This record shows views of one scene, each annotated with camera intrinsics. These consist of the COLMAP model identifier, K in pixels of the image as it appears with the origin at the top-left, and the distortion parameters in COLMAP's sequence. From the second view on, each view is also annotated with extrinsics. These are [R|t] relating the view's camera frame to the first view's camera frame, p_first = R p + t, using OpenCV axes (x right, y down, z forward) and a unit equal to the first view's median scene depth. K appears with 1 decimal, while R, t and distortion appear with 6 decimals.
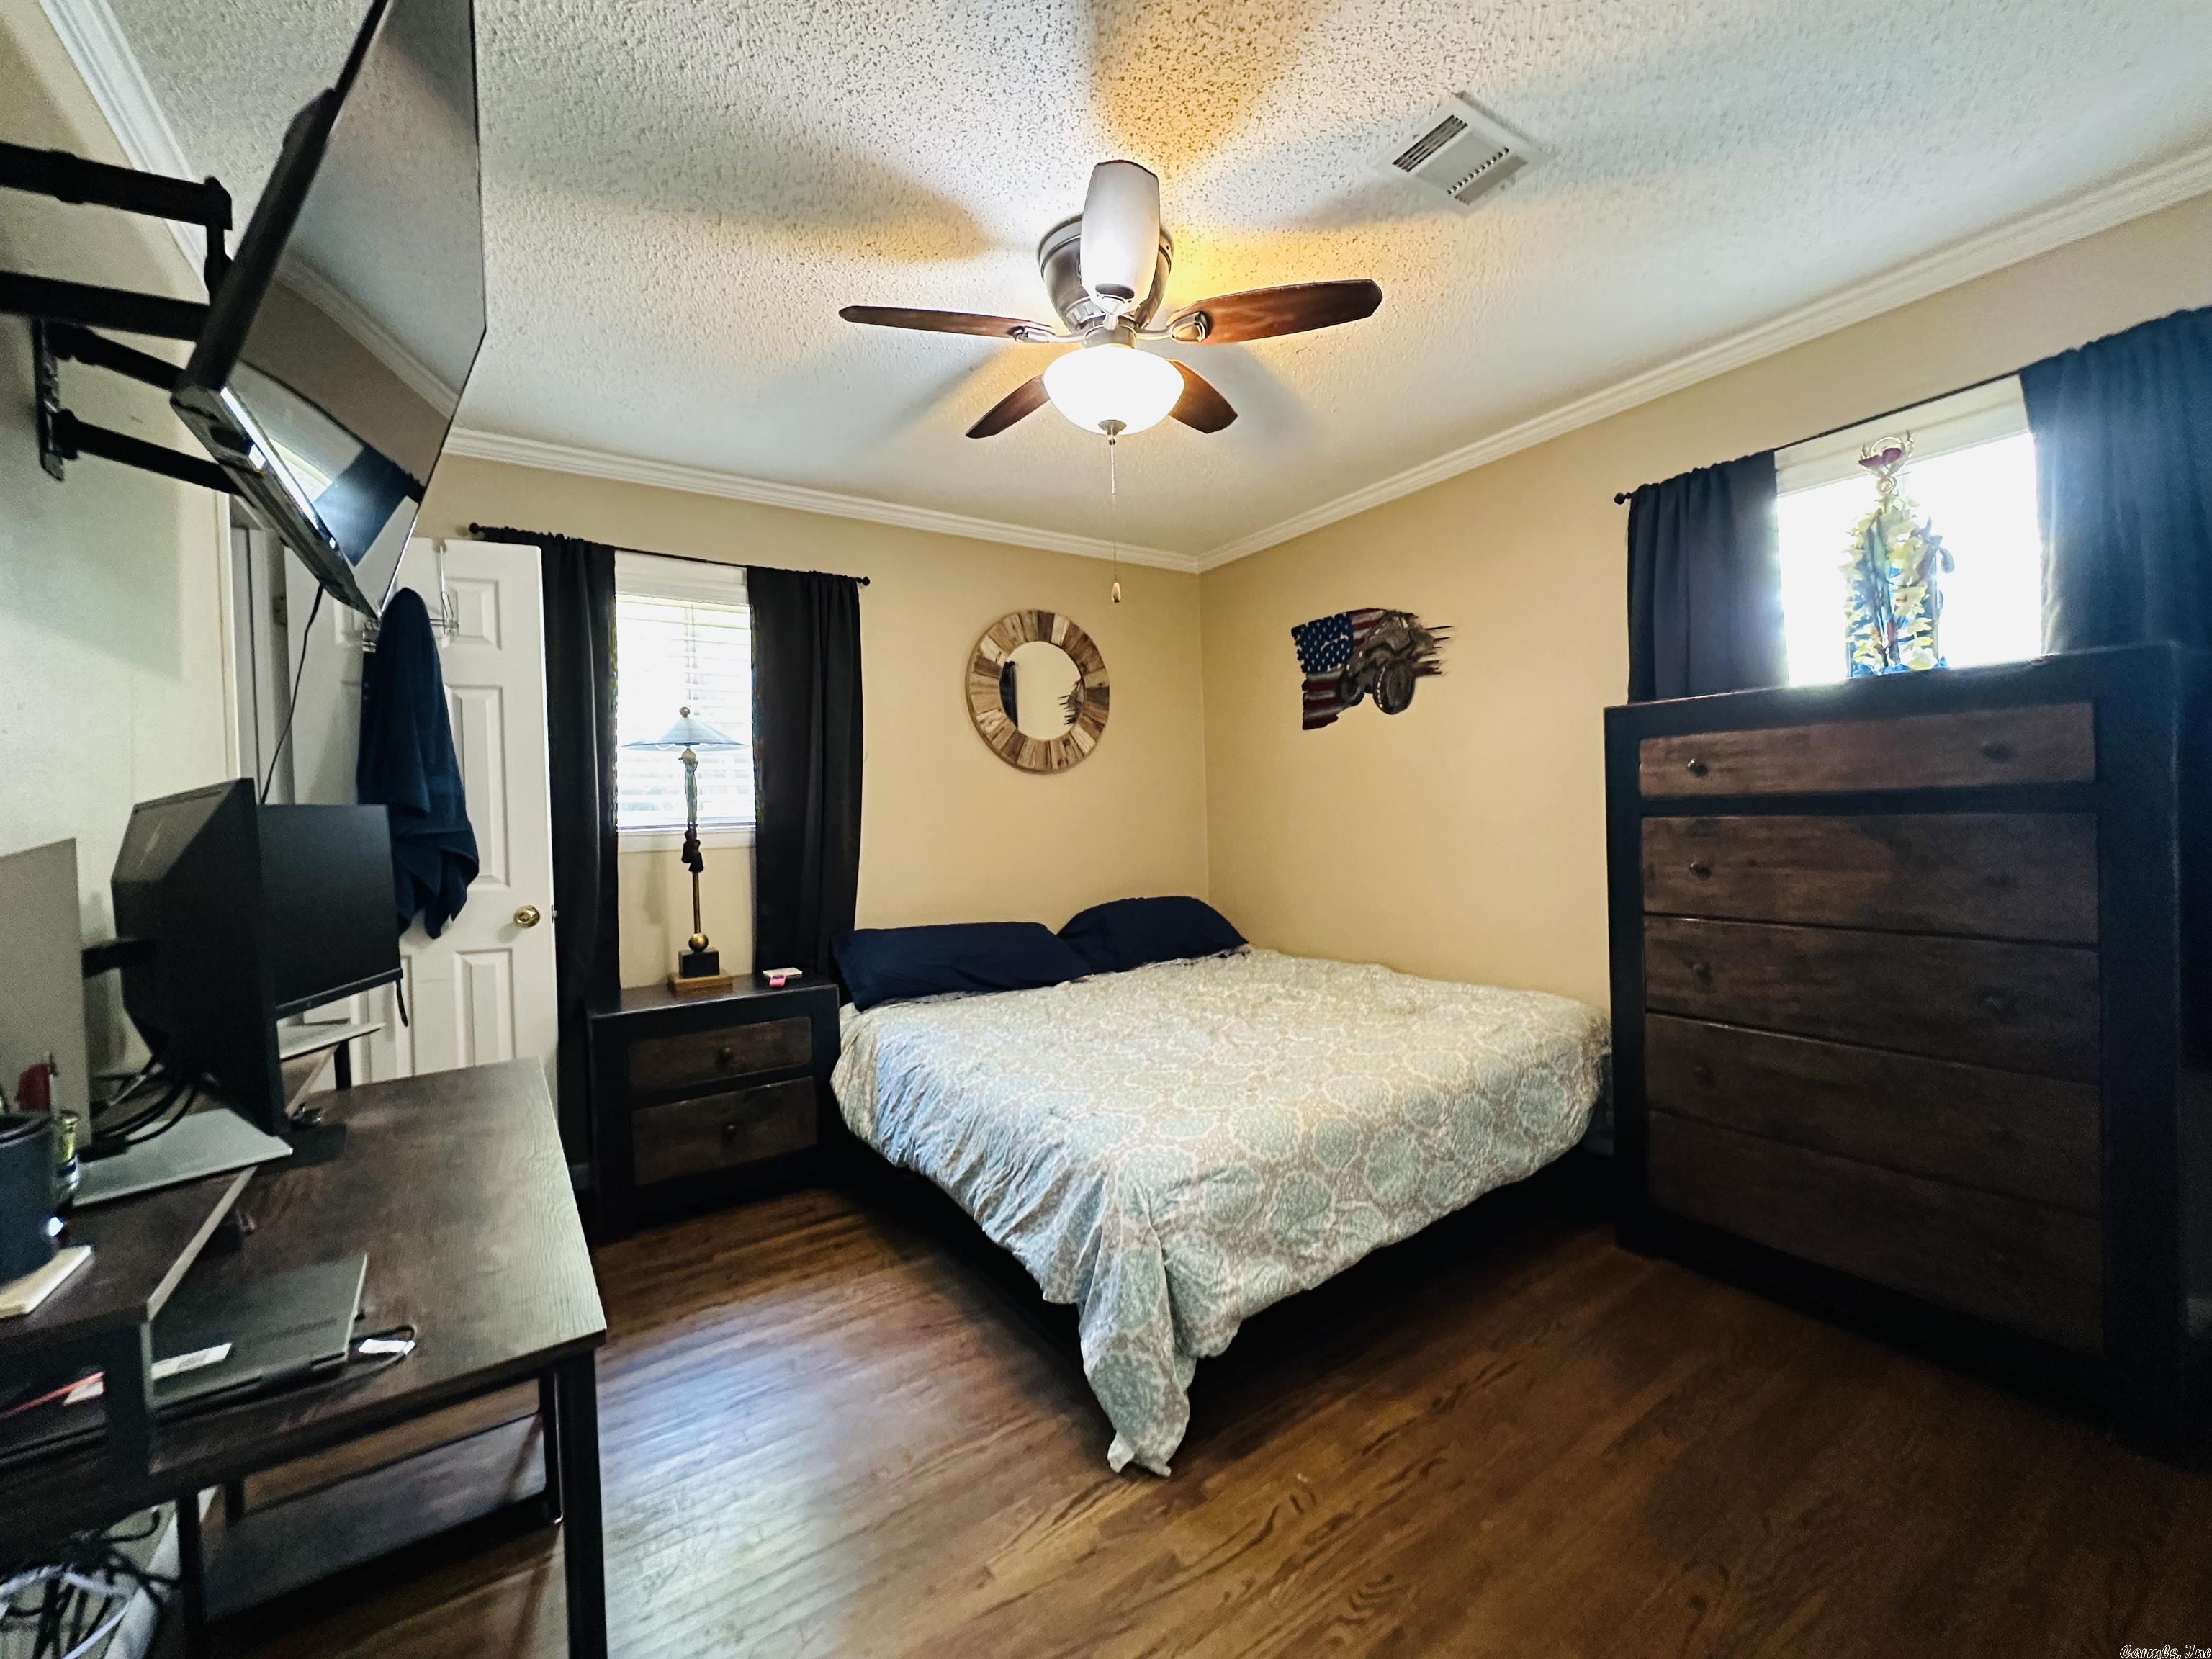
lens RADIAL K [[882.8, 0, 1111.0], [0, 882.8, 827.6], [0, 0, 1]] dist [-0.004152, 0.000990]
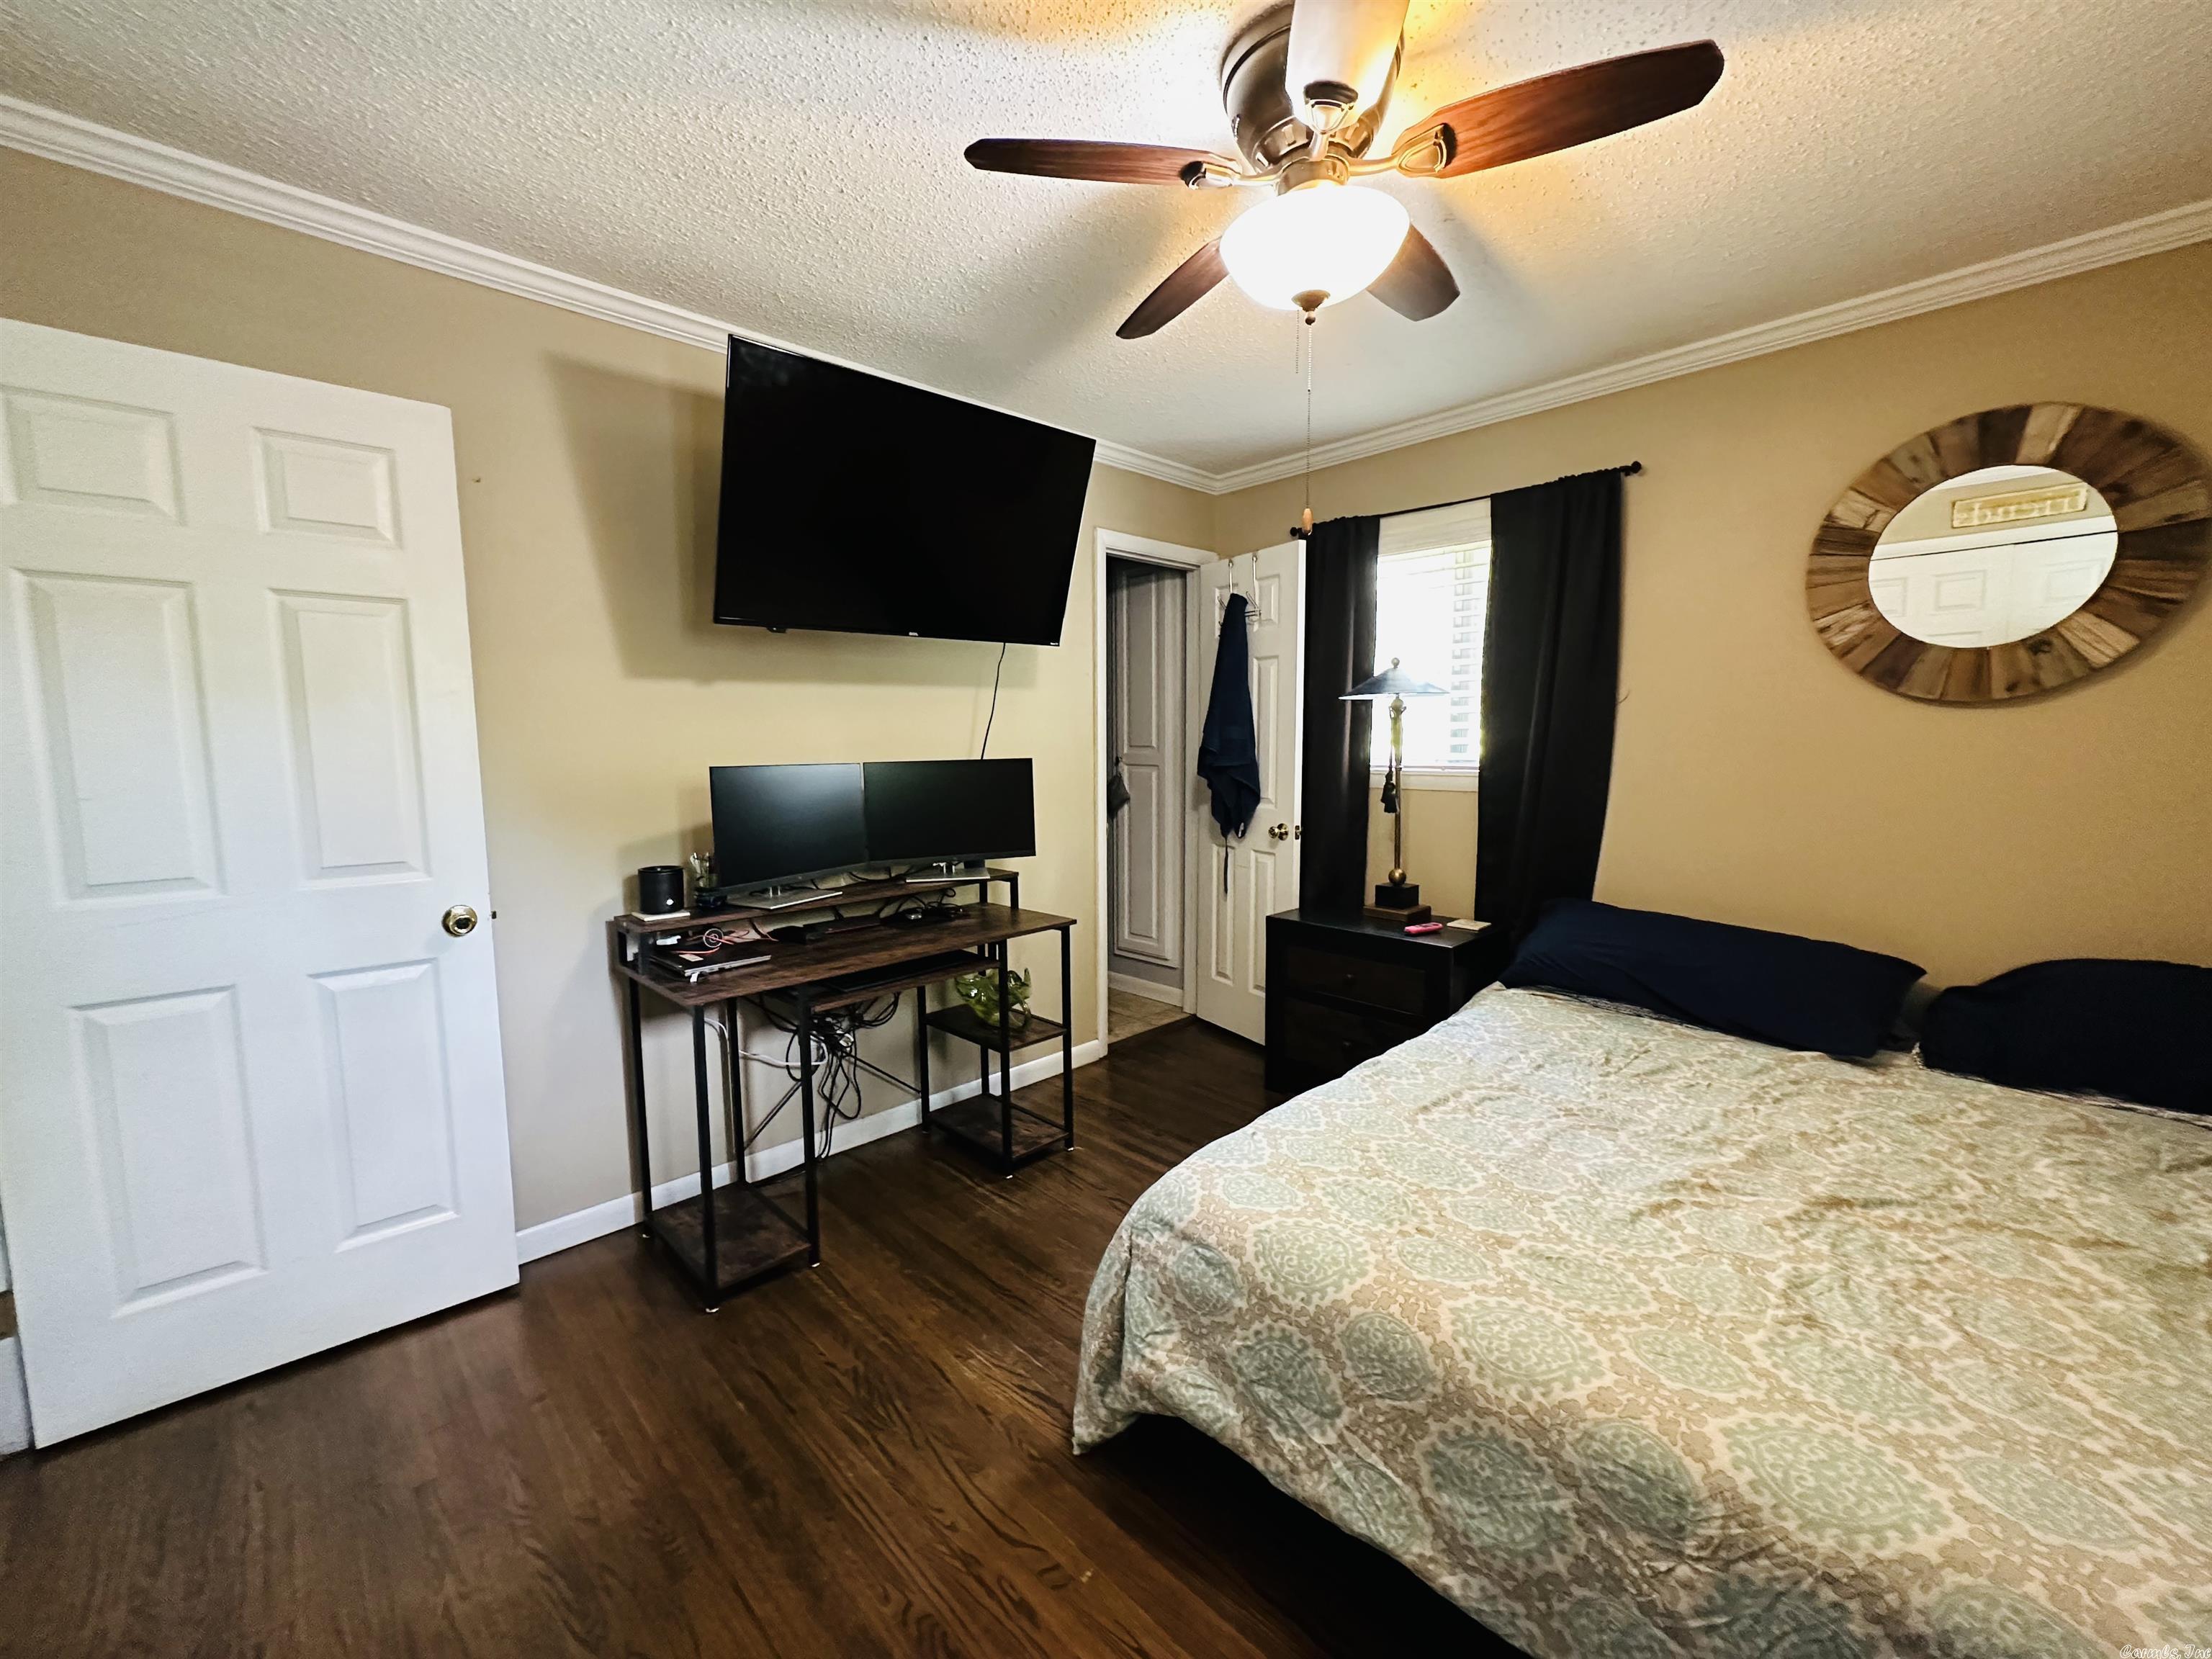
lens RADIAL K [[882.8, 0, 1108.0], [0, 882.8, 832.5], [0, 0, 1]] dist [-0.004152, 0.000990]
pose [[0.171219, 0.133380, -0.976163, 0.689148], [-0.015097, 0.991033, 0.132763, -0.083002], [0.985117, -0.007994, 0.171697, 0.613701]]
